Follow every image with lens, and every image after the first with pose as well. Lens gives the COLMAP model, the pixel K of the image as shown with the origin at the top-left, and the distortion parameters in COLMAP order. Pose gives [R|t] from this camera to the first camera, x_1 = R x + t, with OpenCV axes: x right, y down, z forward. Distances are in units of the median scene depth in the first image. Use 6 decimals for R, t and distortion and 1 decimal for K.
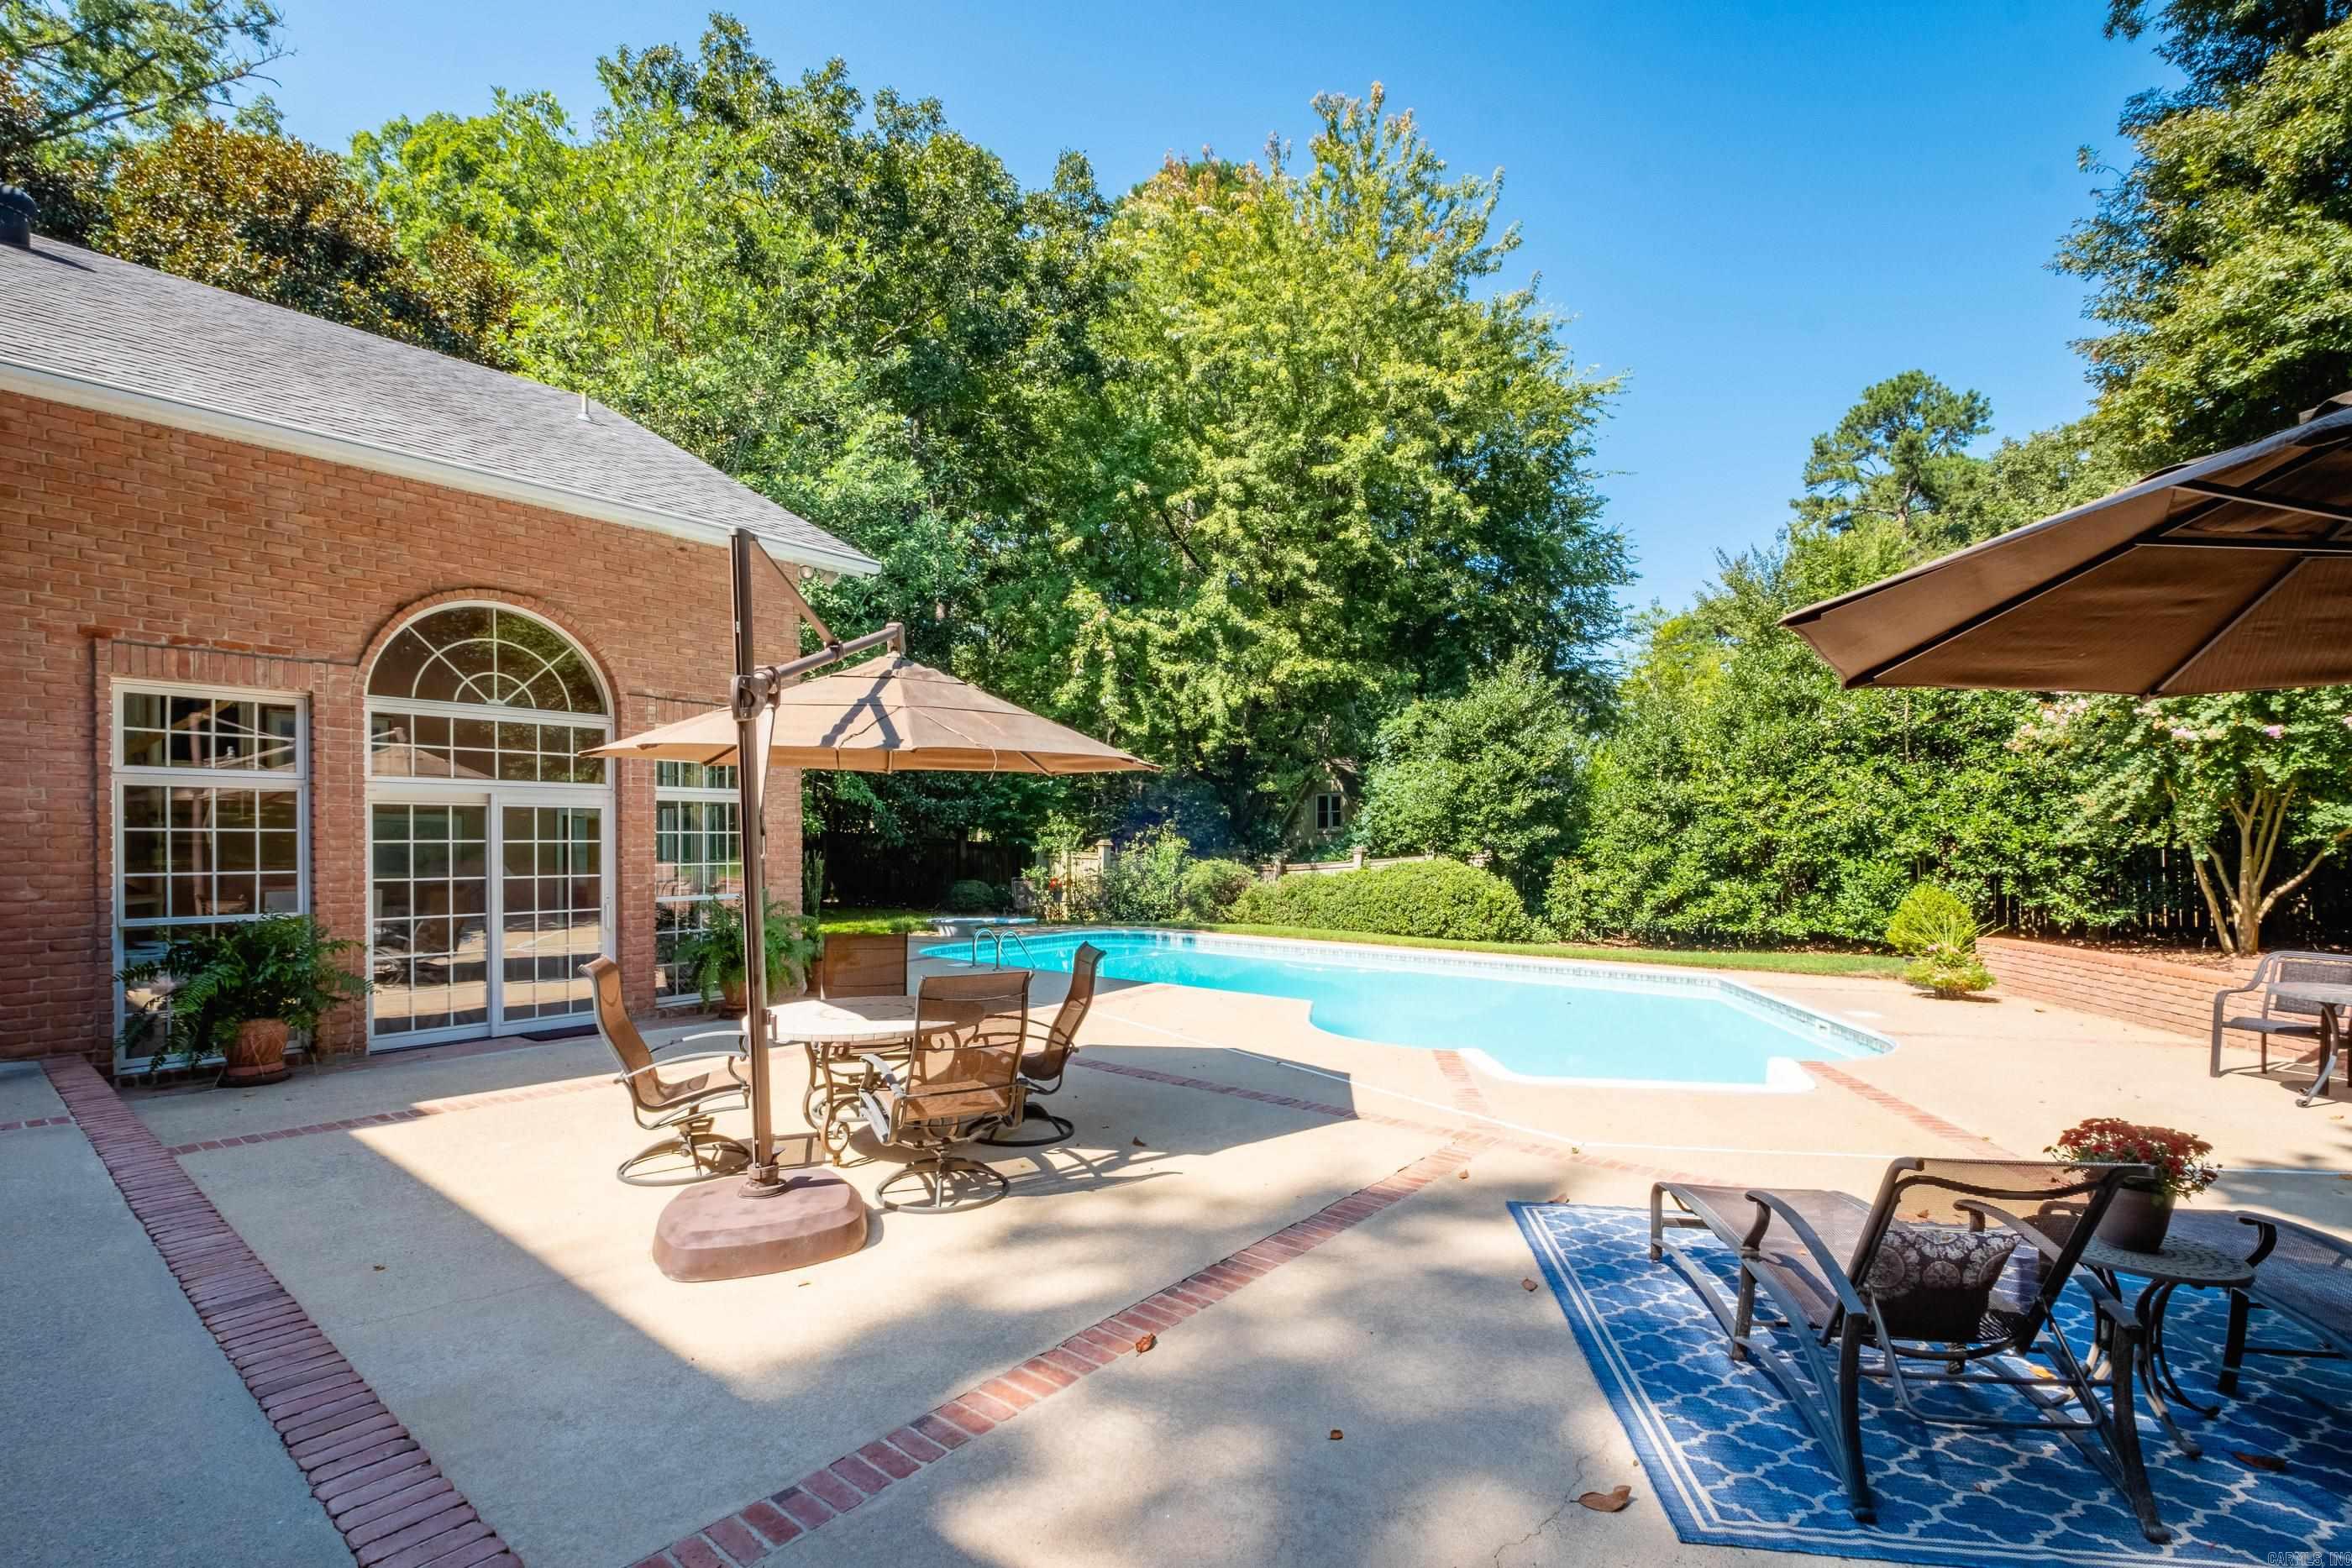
lens RADIAL K [[1030.4, 0, 1182.0], [0, 1030.4, 857.5], [0, 0, 1]] dist [0.006287, -0.004083]
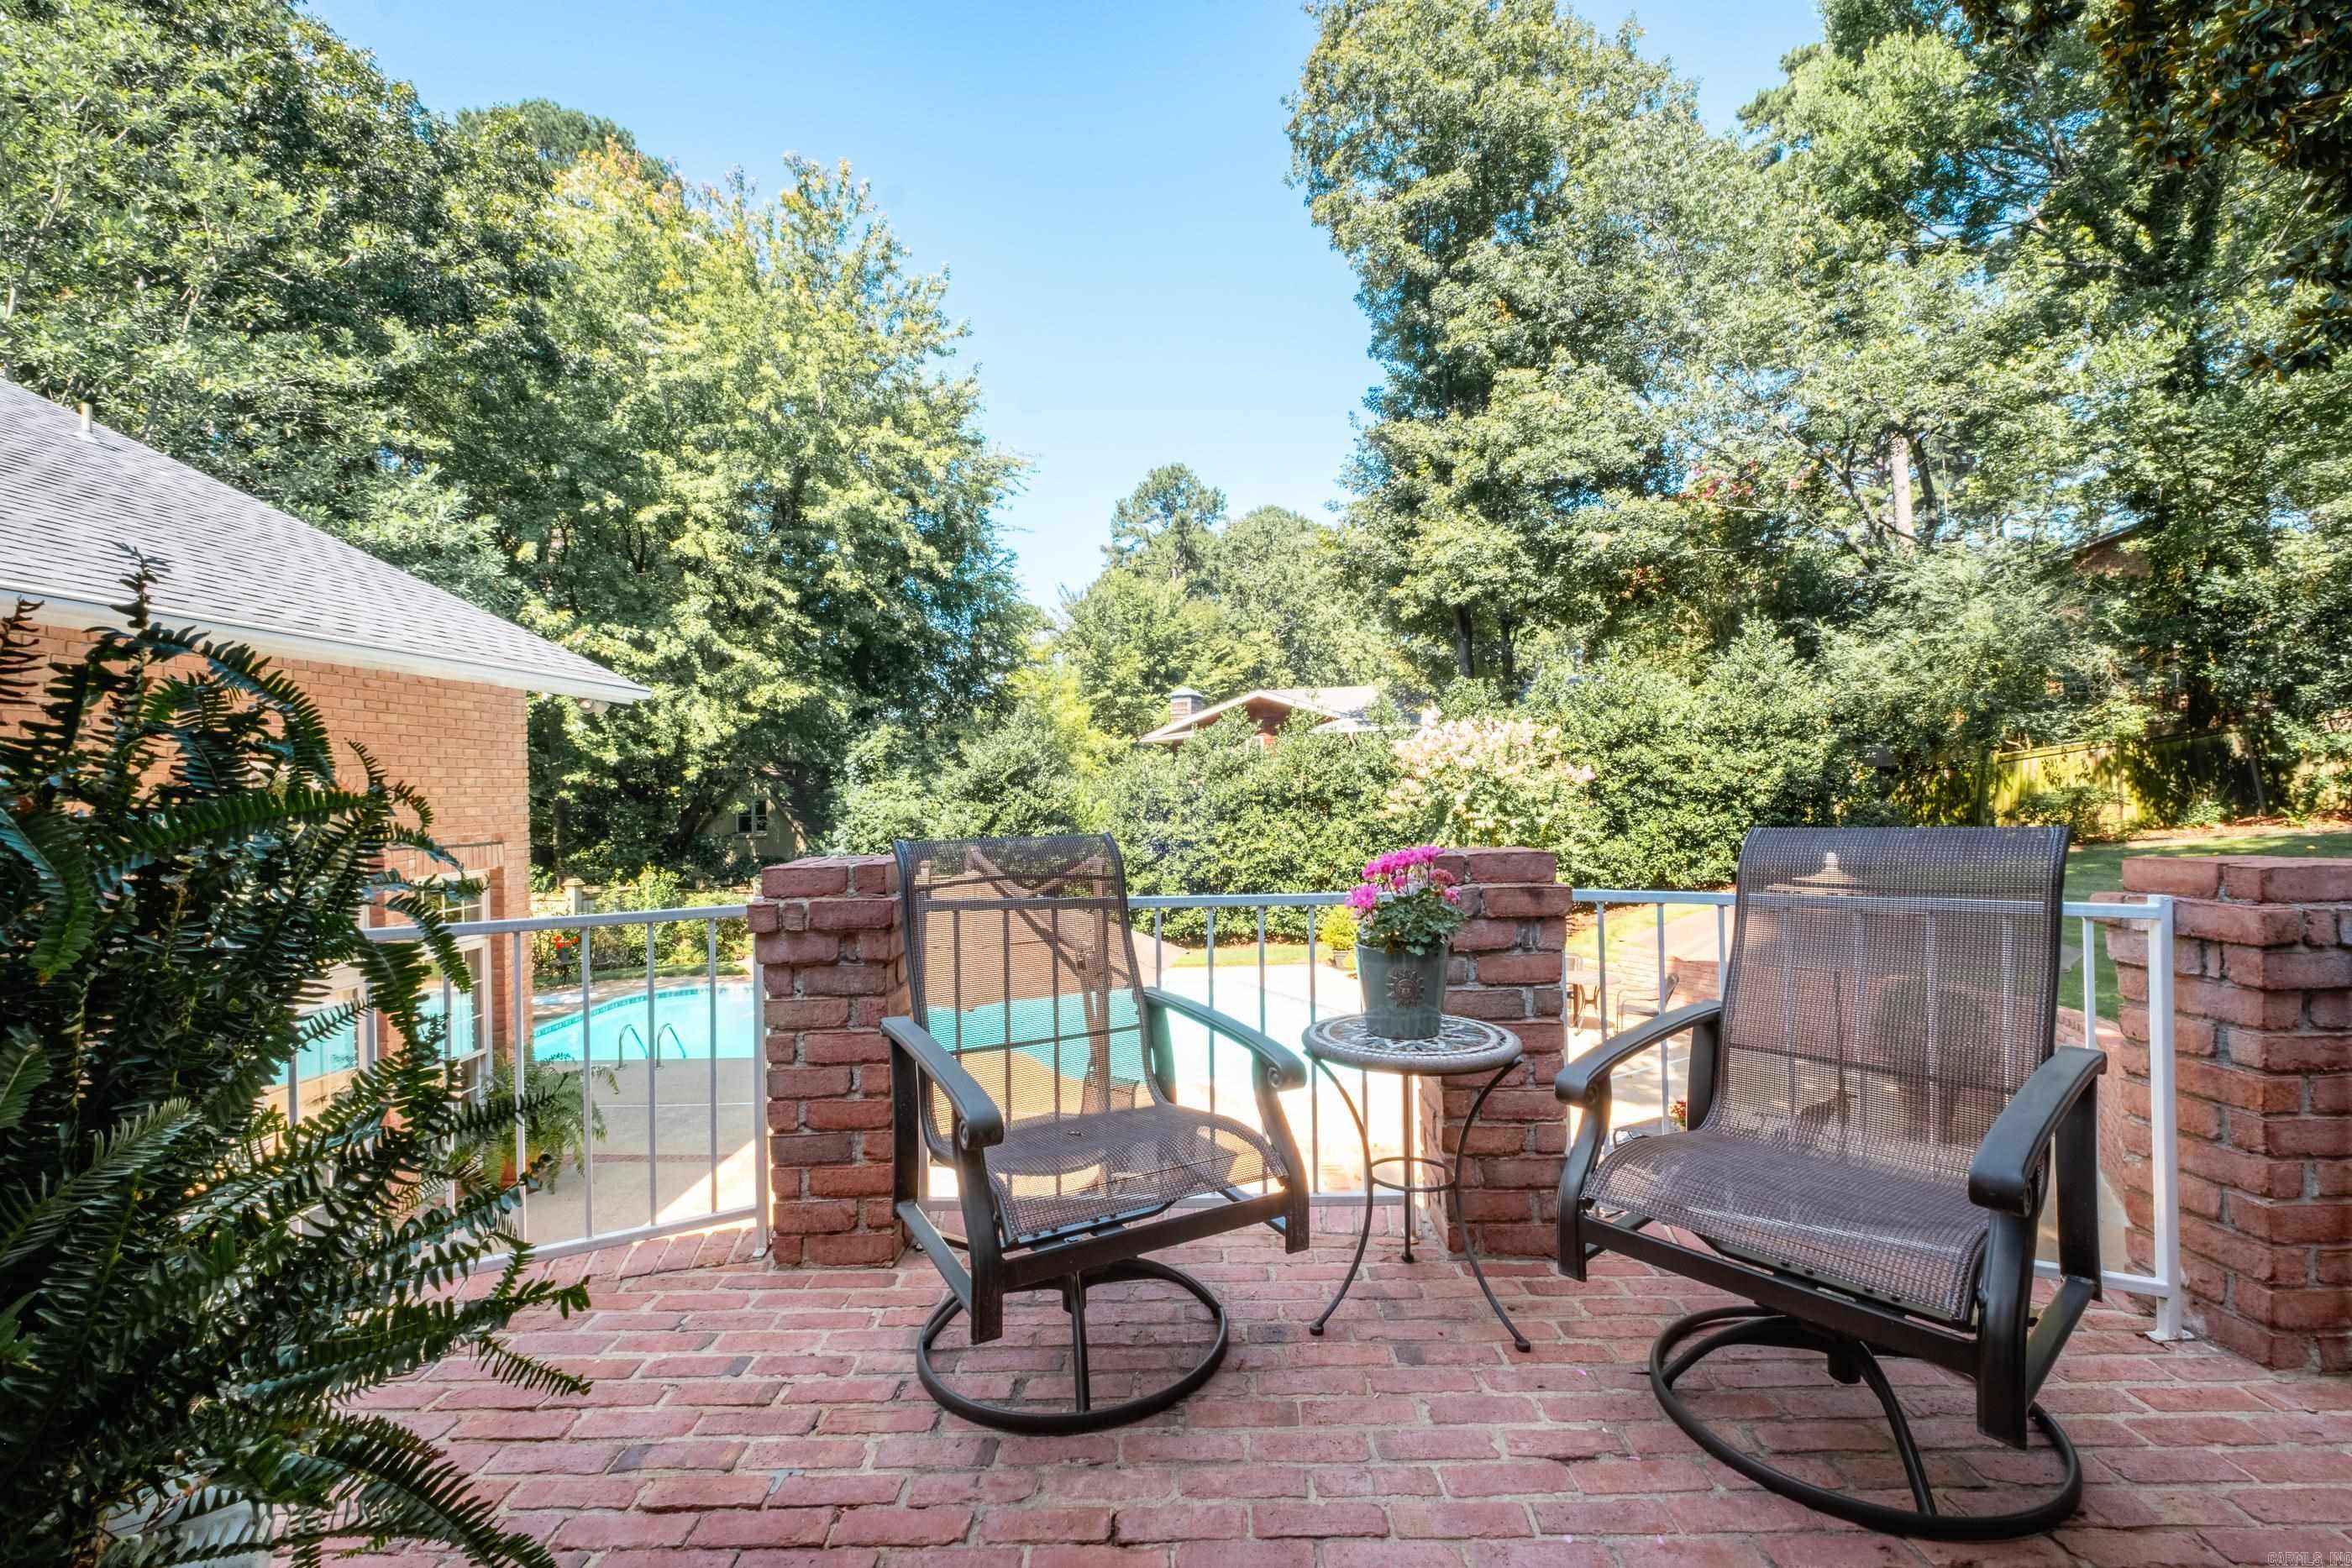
lens RADIAL K [[1030.4, 0, 1168.1], [0, 1030.4, 783.5], [0, 0, 1]] dist [0.006287, -0.004083]
pose [[0.785922, -0.017925, 0.618065, -0.222567], [0.034327, 0.999303, -0.014667, -0.069837], [-0.617372, 0.032743, 0.785990, -0.035275]]
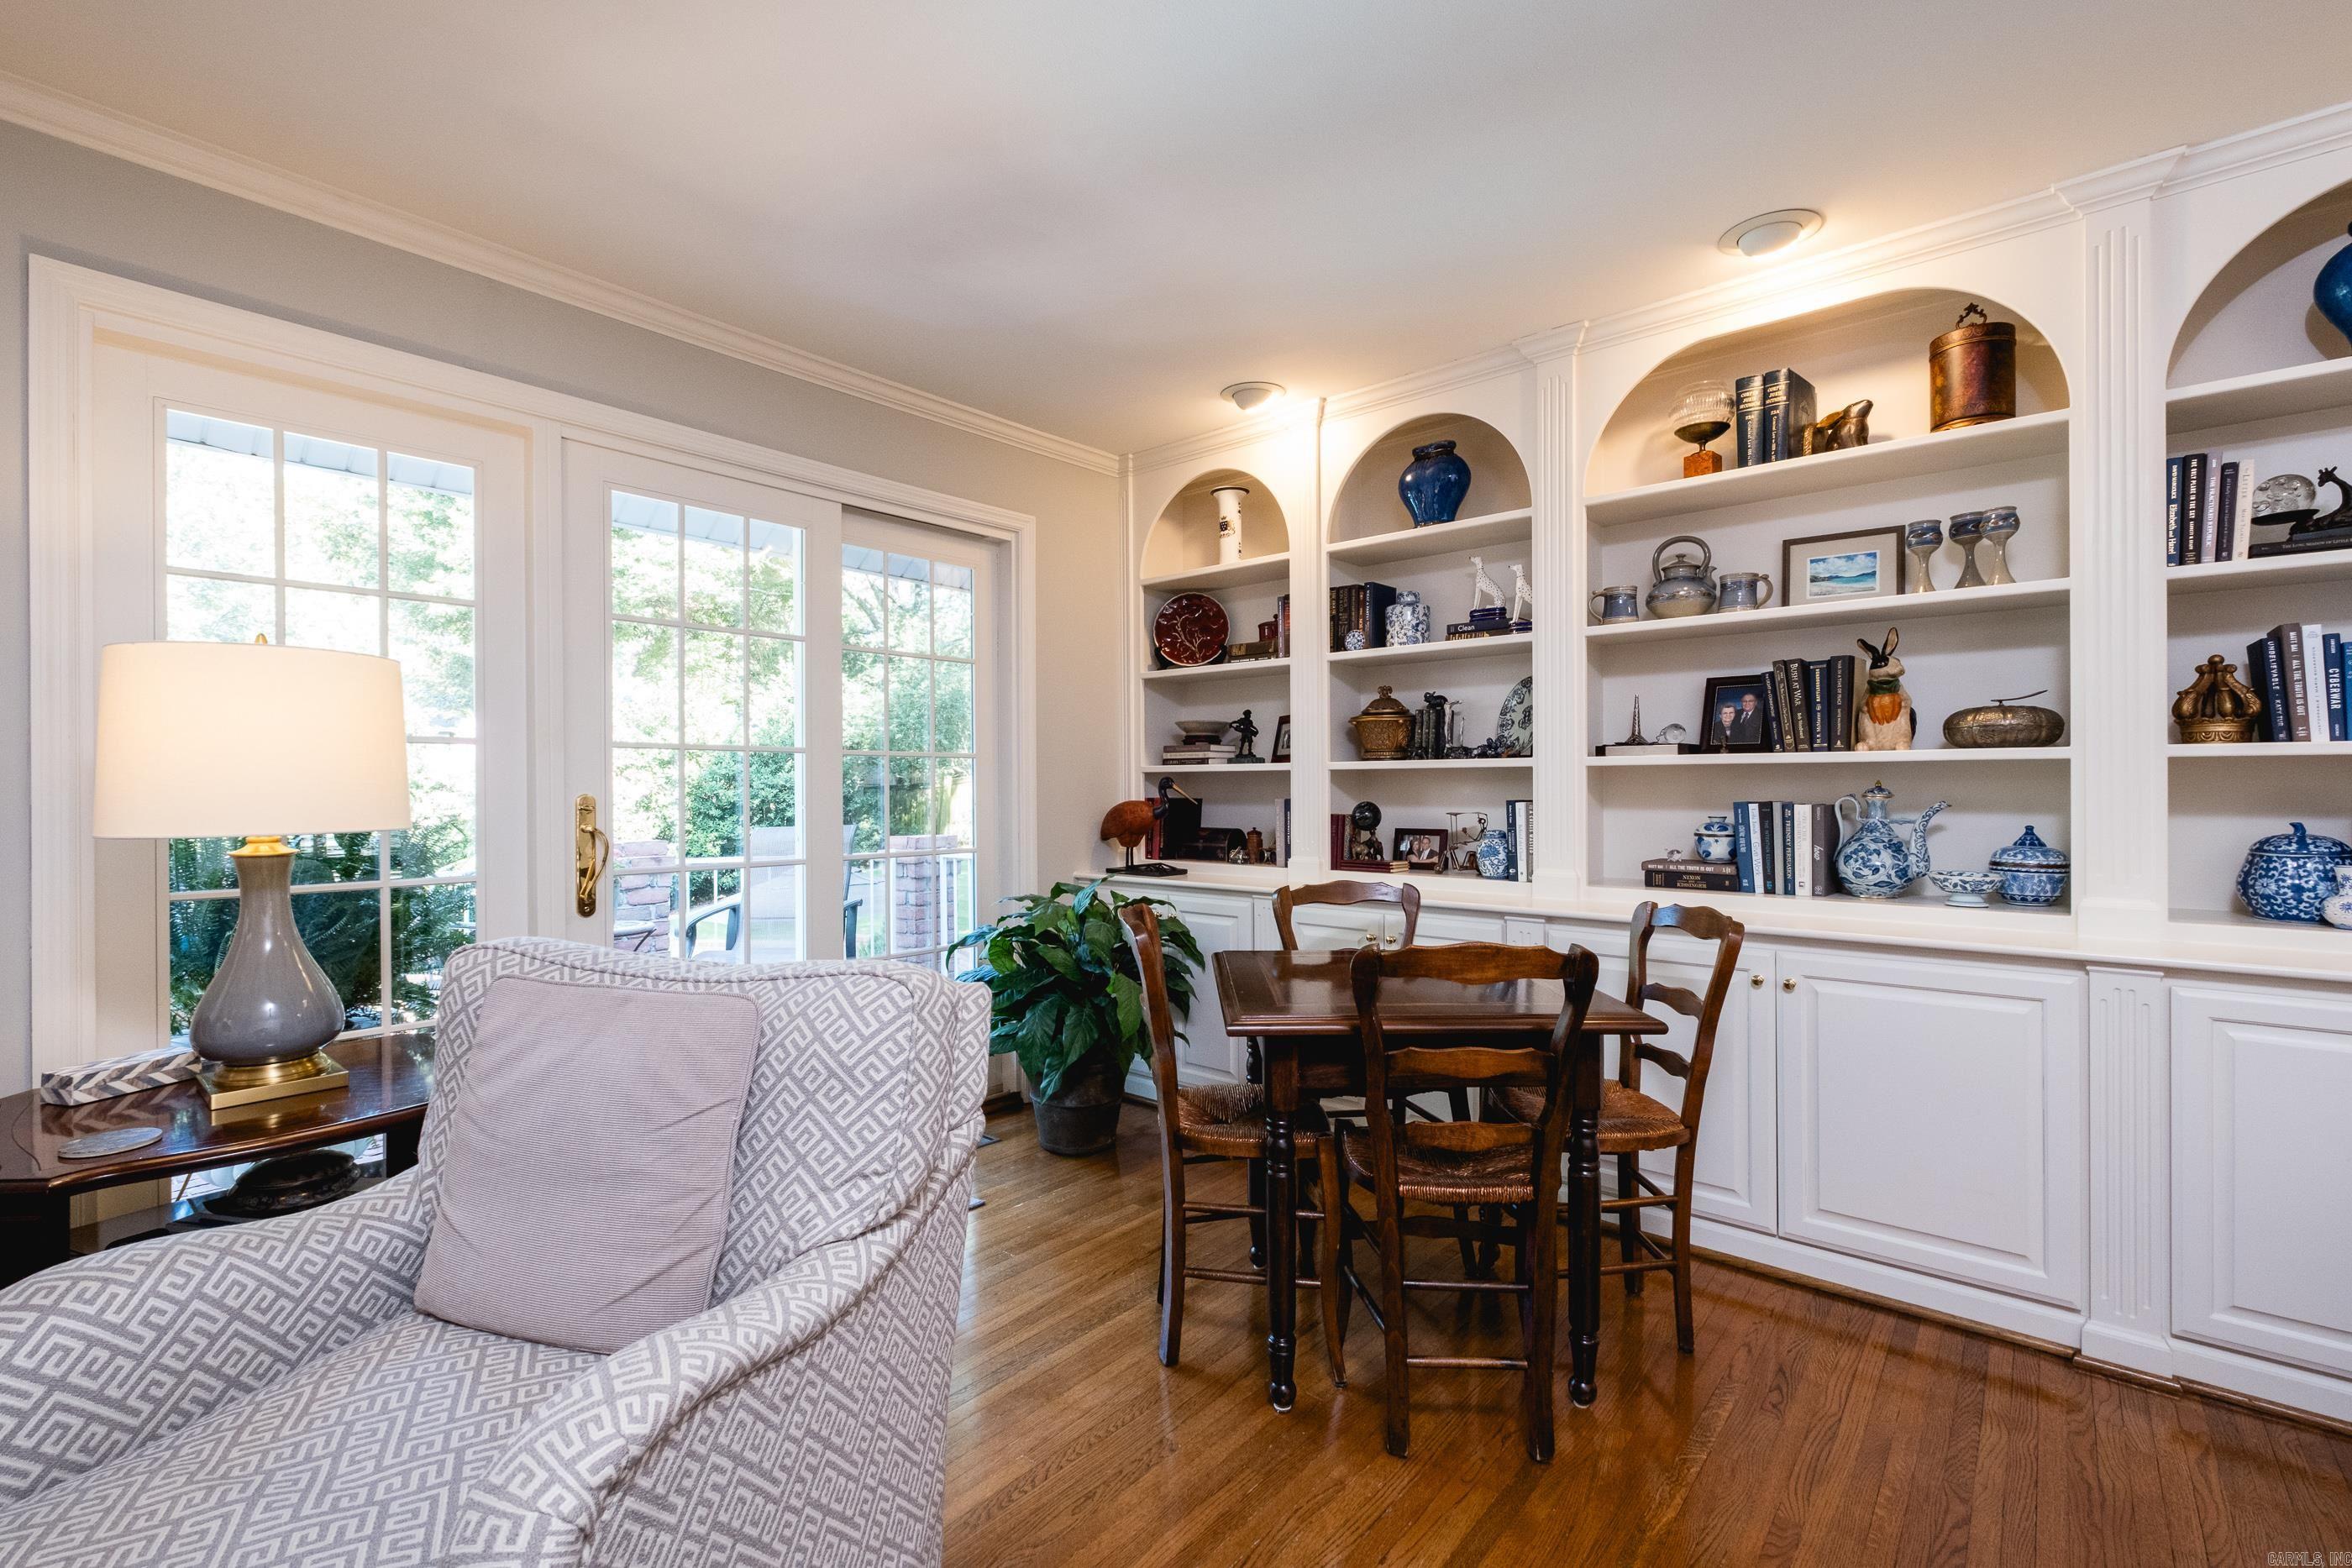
lens RADIAL K [[1030.4, 0, 1185.8], [0, 1030.4, 782.9], [0, 0, 1]] dist [0.006287, -0.004083]
pose [[0.024353, -0.001735, 0.999702, -0.310134], [0.025594, 0.999672, 0.001111, -0.071999], [-0.999376, 0.025560, 0.024390, -0.077120]]
